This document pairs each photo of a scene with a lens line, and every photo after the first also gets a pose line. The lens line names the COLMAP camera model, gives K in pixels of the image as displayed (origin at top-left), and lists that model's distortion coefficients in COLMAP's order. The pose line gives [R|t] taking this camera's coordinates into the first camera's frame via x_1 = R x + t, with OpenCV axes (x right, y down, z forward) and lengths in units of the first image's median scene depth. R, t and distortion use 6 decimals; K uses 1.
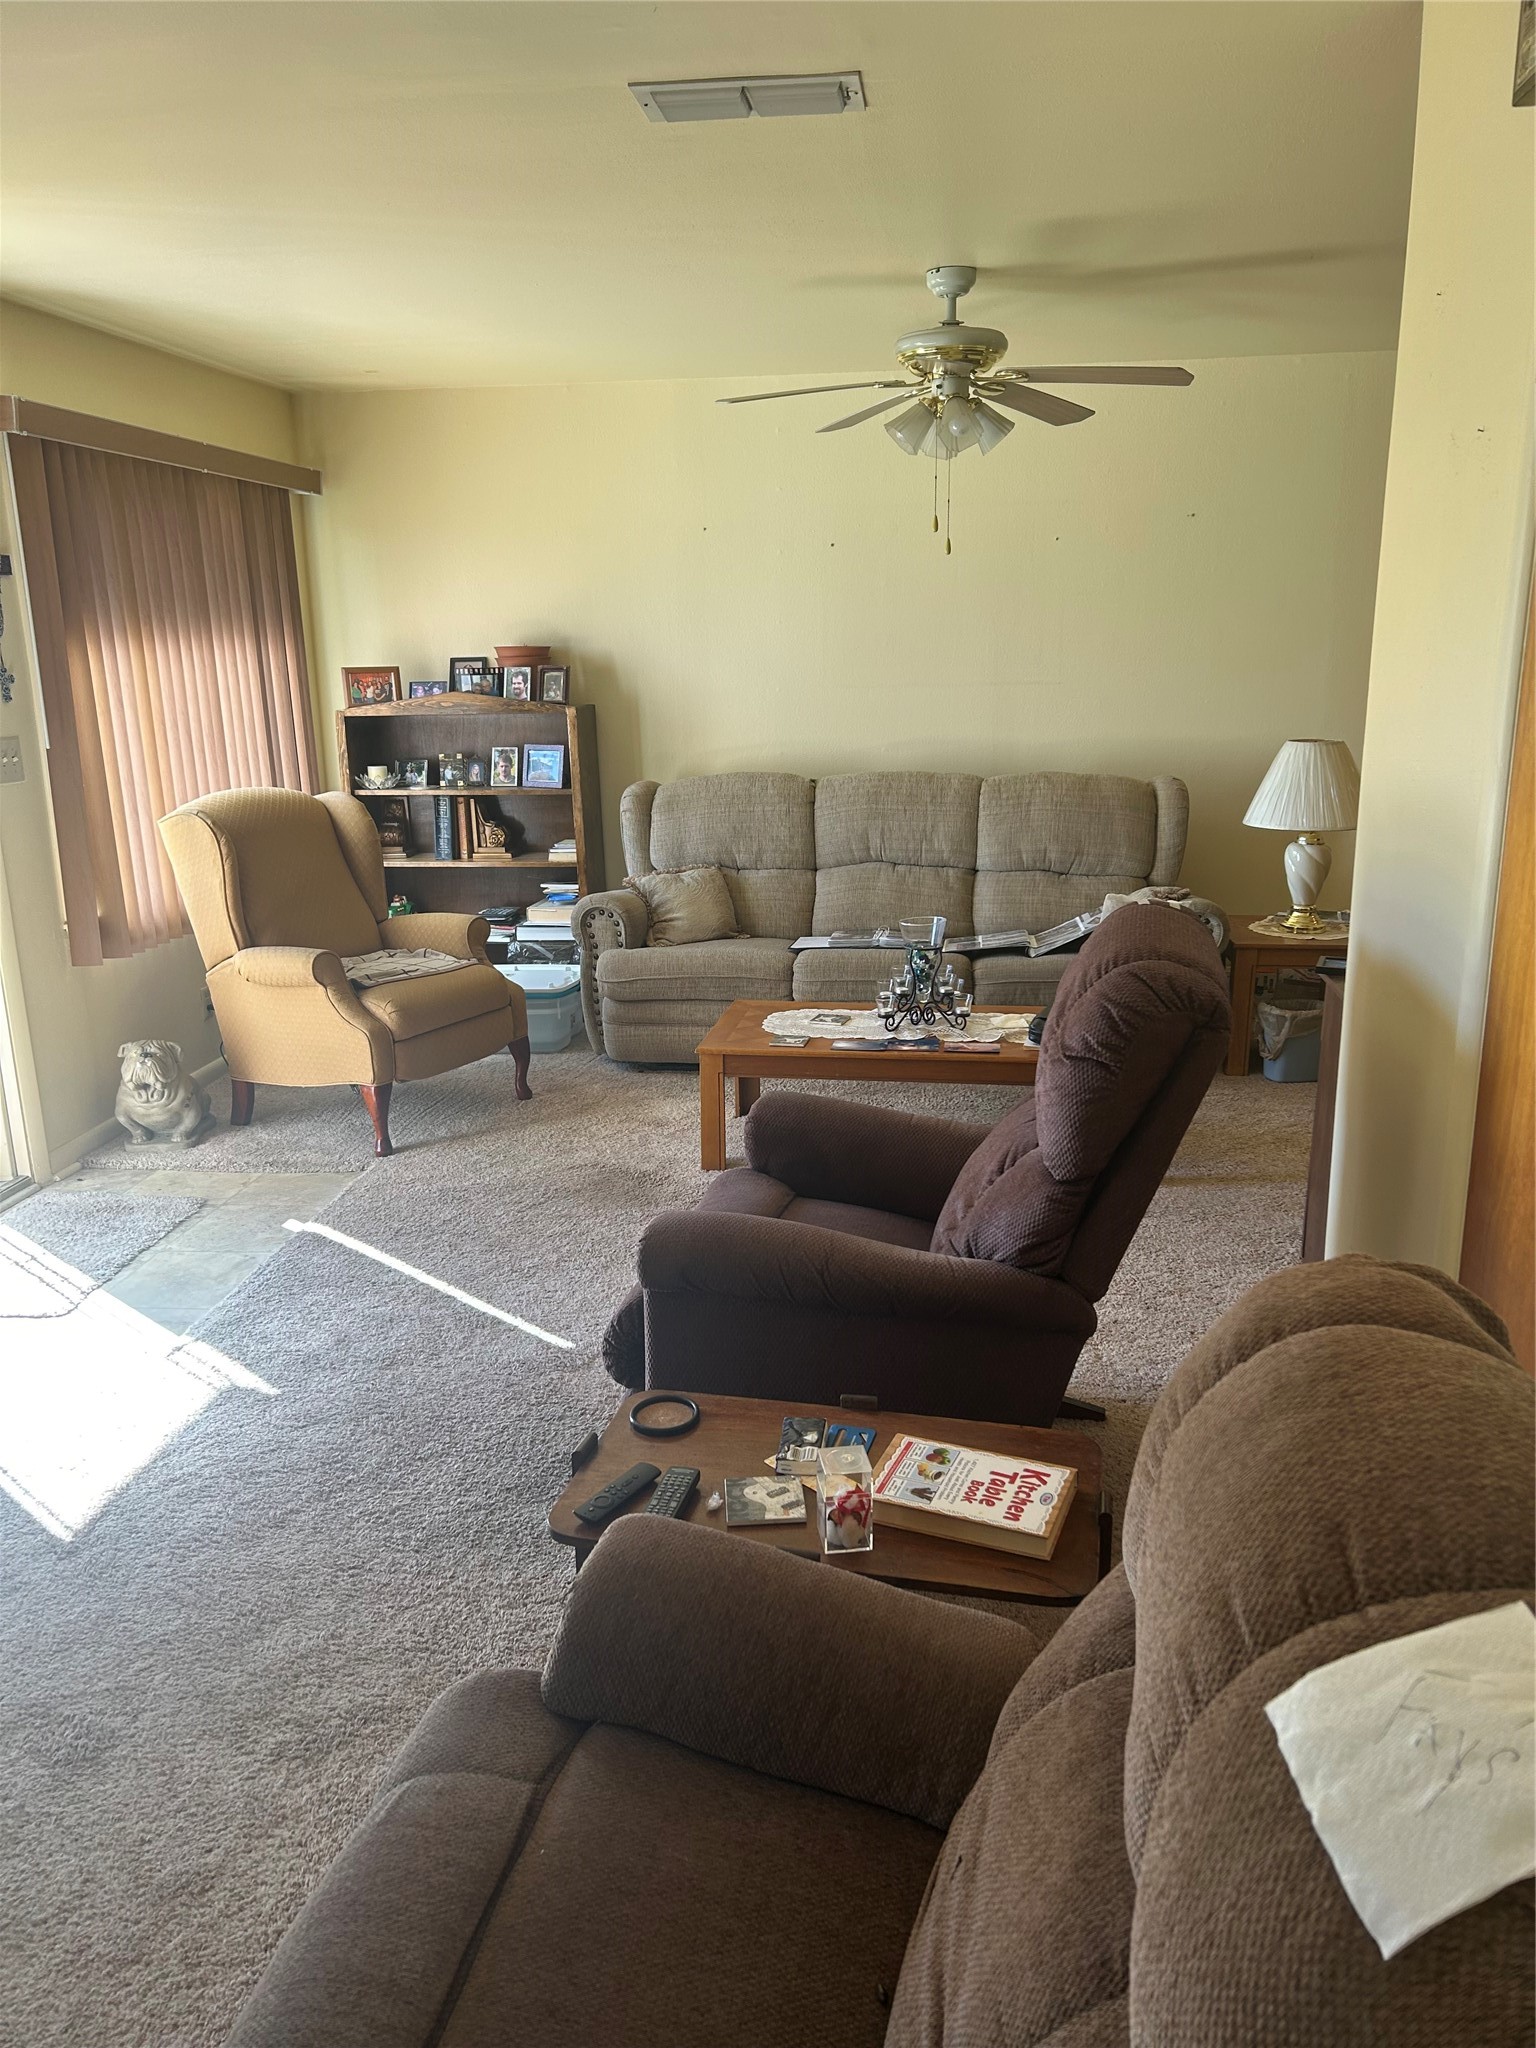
lens RADIAL K [[1524.2, 0, 769.8], [0, 1524.2, 1025.4], [0, 0, 1]] dist [0.005234, 0.000793]
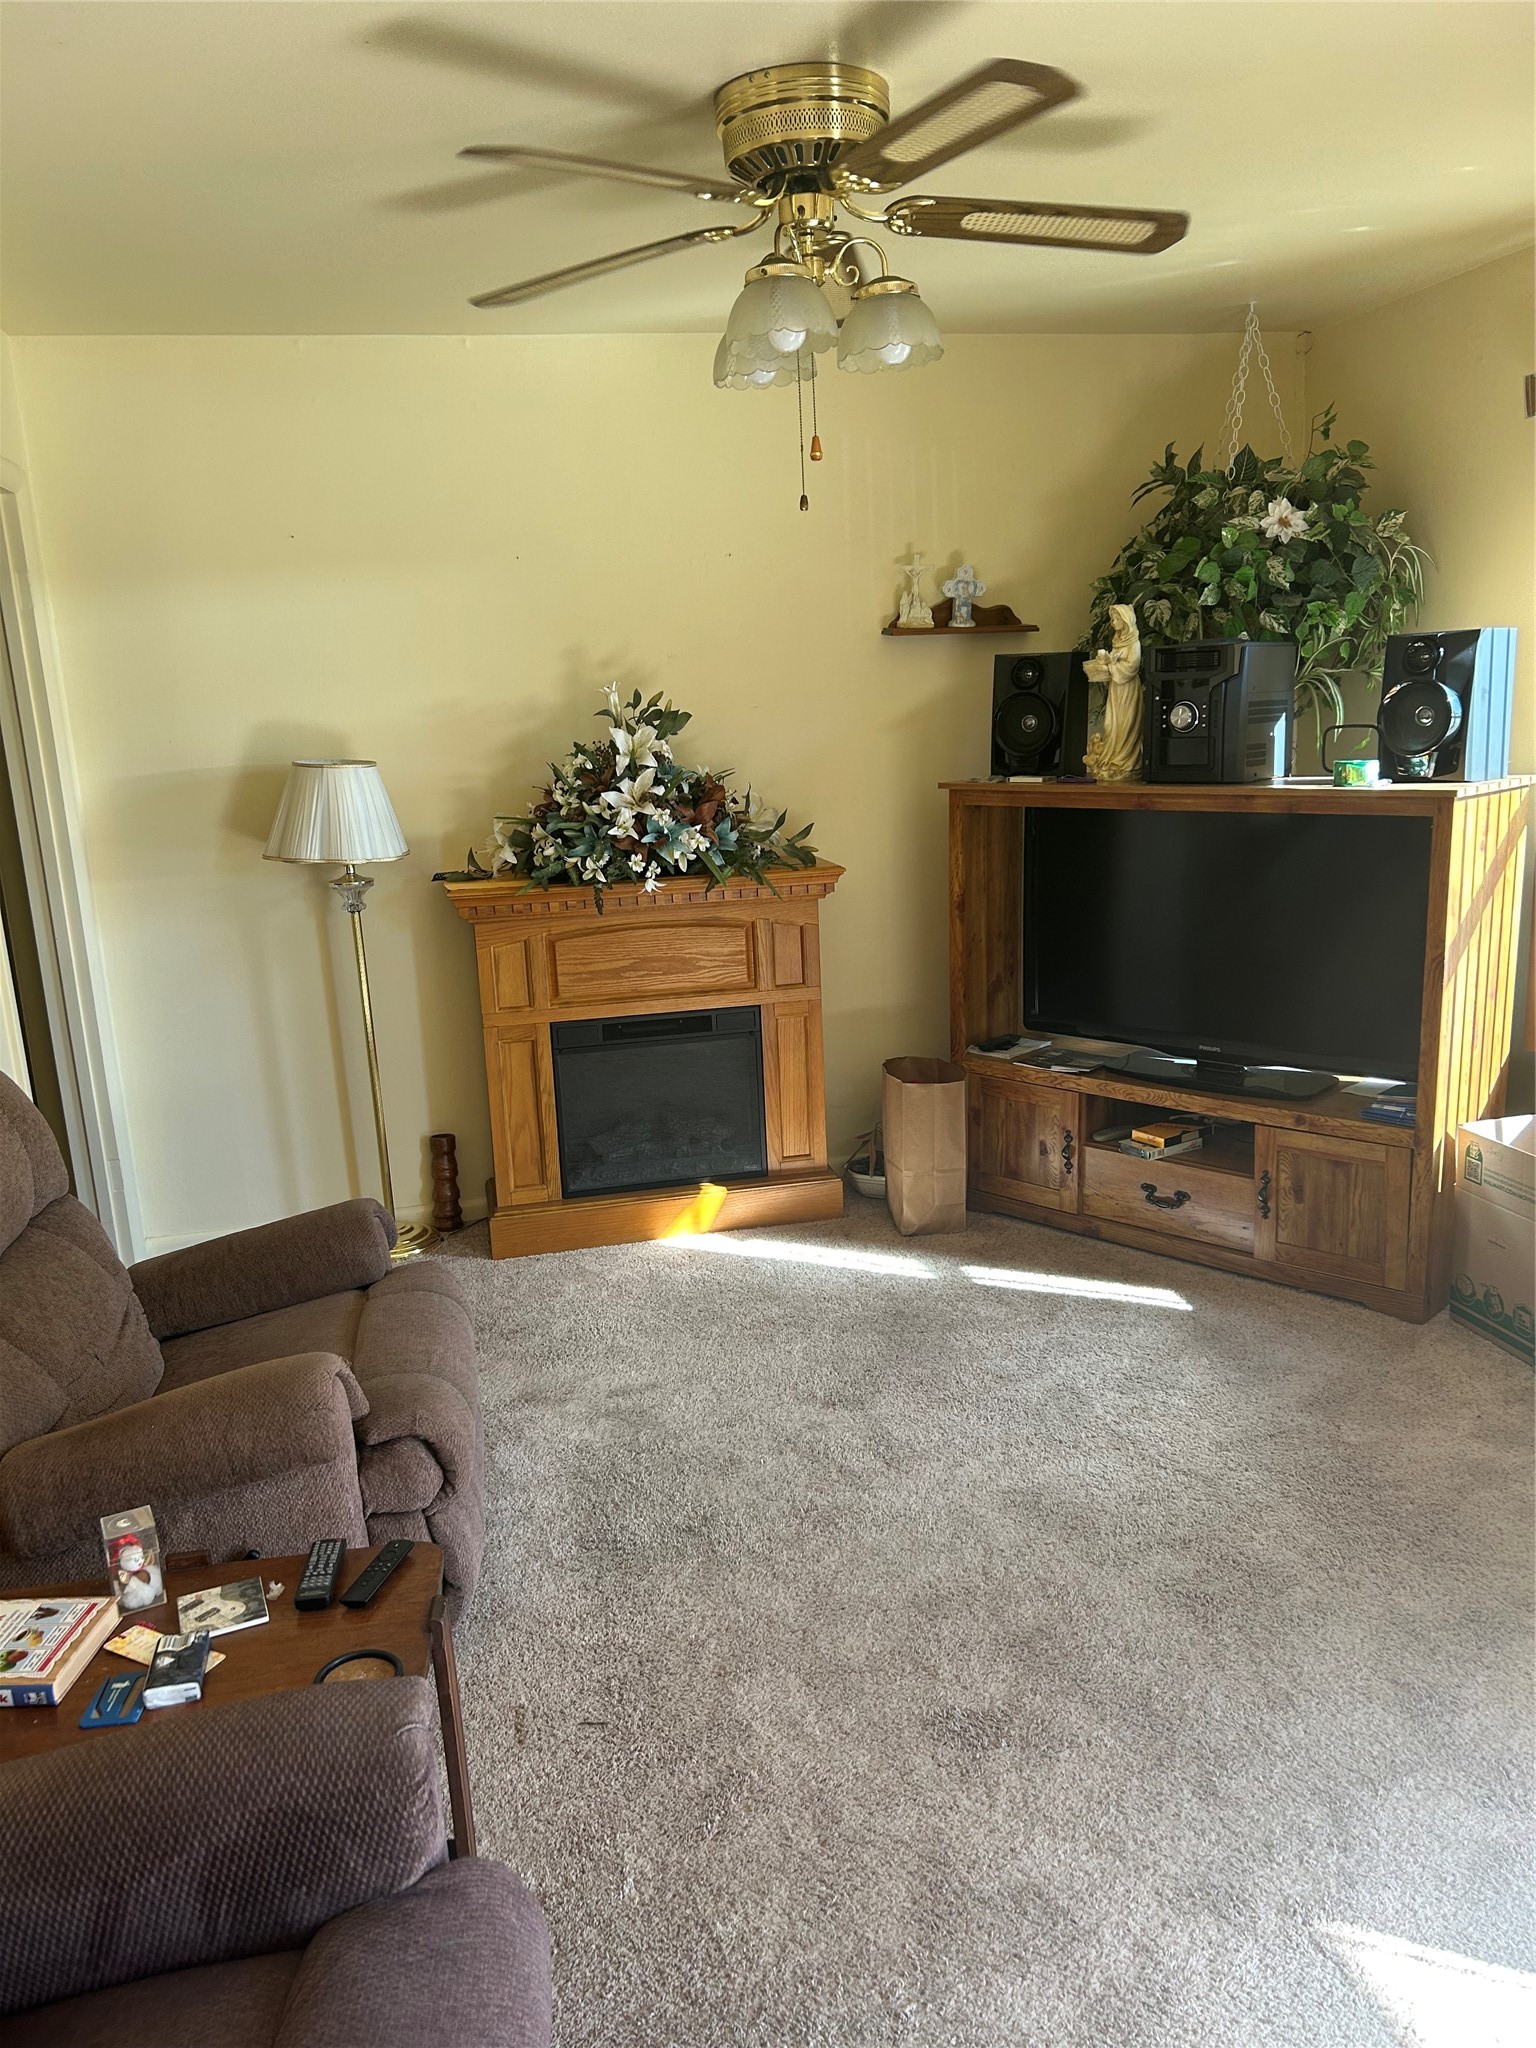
lens RADIAL K [[1524.2, 0, 769.4], [0, 1524.2, 1032.7], [0, 0, 1]] dist [0.005234, 0.000793]
pose [[-0.933788, 0.145840, -0.326758, -0.064550], [-0.029603, 0.878558, 0.476717, -0.482895], [0.356600, 0.454825, -0.816070, 1.755592]]
